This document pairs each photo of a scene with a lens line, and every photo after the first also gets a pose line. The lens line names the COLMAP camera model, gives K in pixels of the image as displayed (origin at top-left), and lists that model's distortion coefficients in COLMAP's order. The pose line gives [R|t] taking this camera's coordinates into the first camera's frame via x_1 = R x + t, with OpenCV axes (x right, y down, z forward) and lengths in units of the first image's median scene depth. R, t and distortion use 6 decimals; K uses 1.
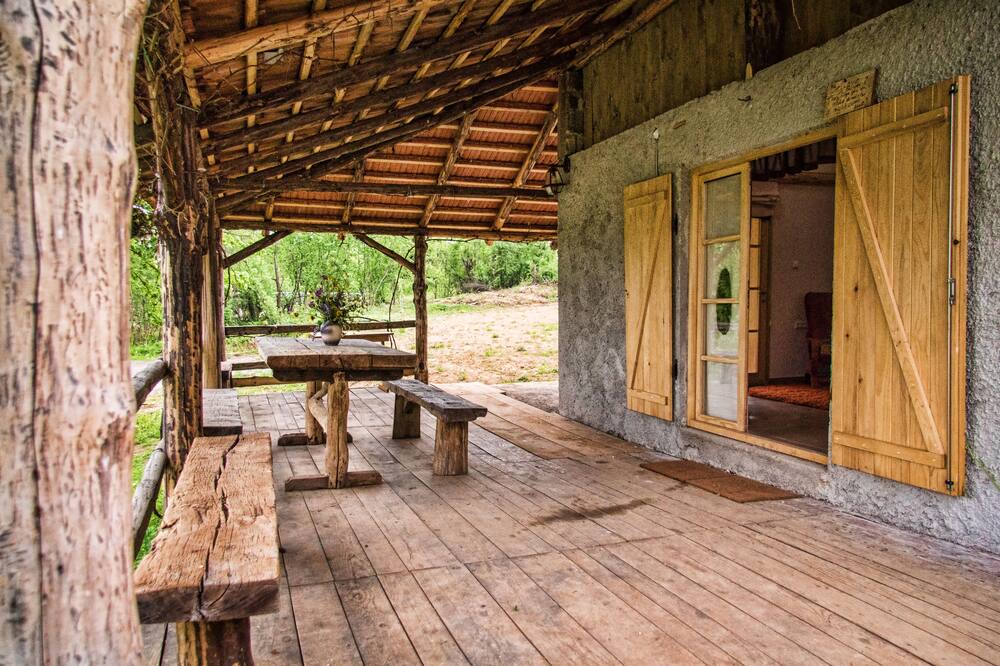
lens RADIAL K [[735.4, 0, 500.0], [0, 735.4, 333.0], [0, 0, 1]] dist [0.022936, 0.000210]
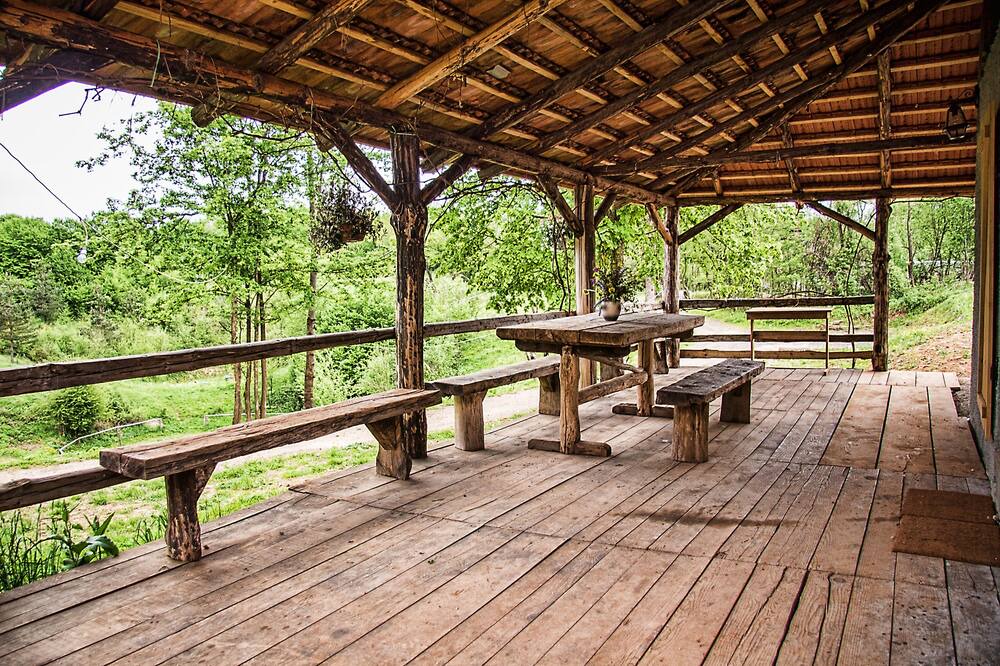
lens RADIAL K [[764.9, 0, 500.0], [0, 764.9, 333.0], [0, 0, 1]] dist [-0.180404, 0.151612]
pose [[0.658650, 0.046769, -0.750995, 0.686051], [-0.016495, 0.998724, 0.047730, -0.021542], [0.752269, -0.019050, 0.658581, 0.246969]]
